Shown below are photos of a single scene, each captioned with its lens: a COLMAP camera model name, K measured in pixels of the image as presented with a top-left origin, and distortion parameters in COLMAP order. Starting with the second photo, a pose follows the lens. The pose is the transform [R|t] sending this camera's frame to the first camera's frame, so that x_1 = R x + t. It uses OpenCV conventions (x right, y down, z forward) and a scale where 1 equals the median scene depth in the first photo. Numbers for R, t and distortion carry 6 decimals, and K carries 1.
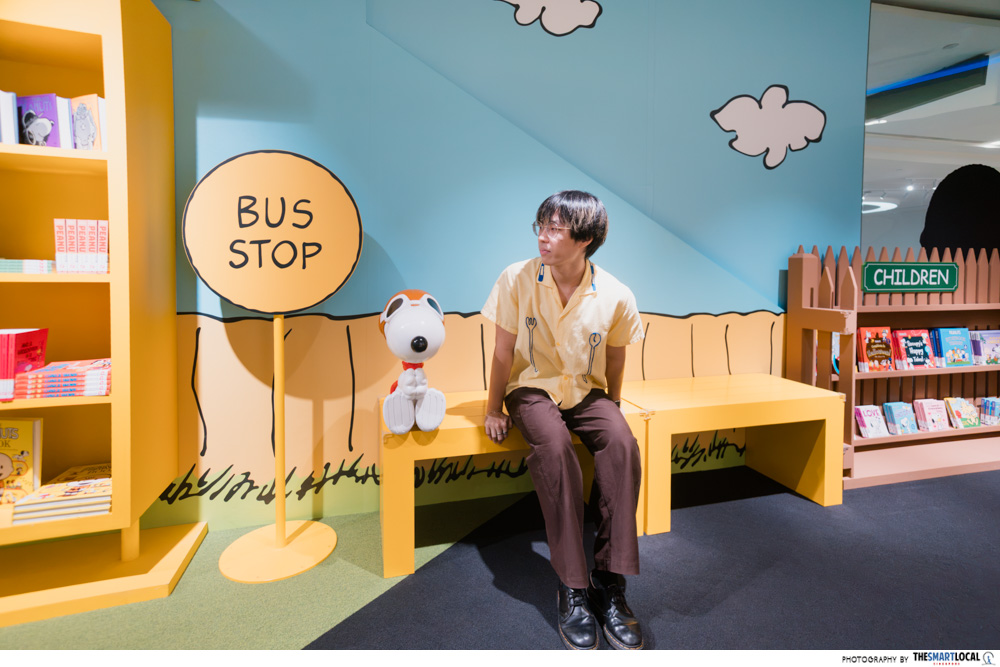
lens RADIAL K [[489.9, 0, 517.9], [0, 489.9, 285.5], [0, 0, 1]] dist [0.017449, 0.001185]
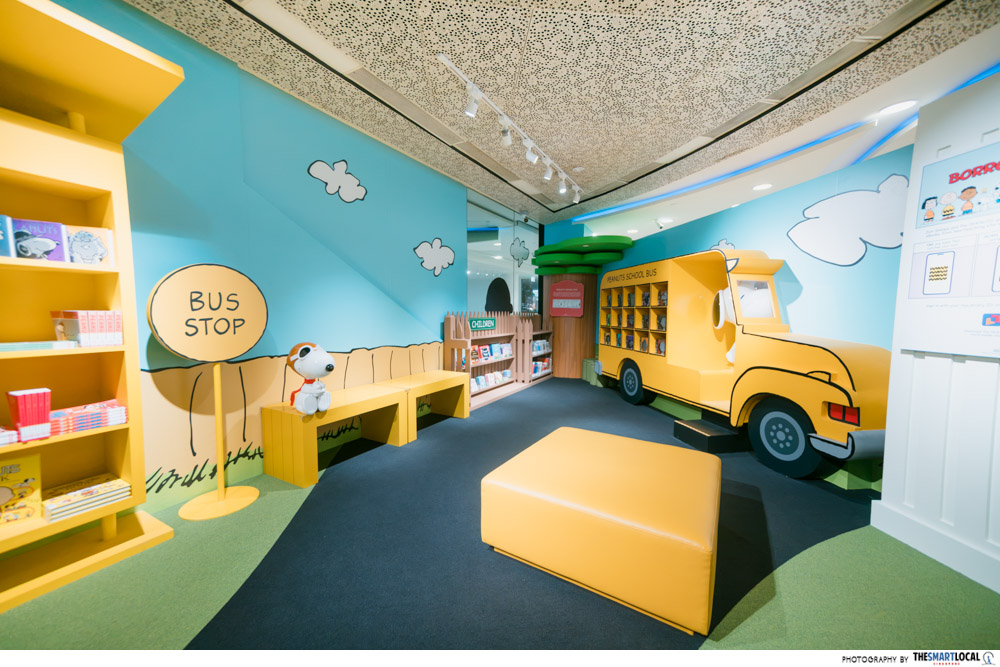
lens RADIAL K [[360.8, 0, 500.3], [0, 360.8, 315.7], [0, 0, 1]] dist [0.085736, -0.000011]
pose [[0.715966, -0.003713, 0.698125, -0.642858], [0.012638, 0.999891, -0.007643, -0.071716], [-0.698021, 0.014295, 0.715935, -0.550236]]
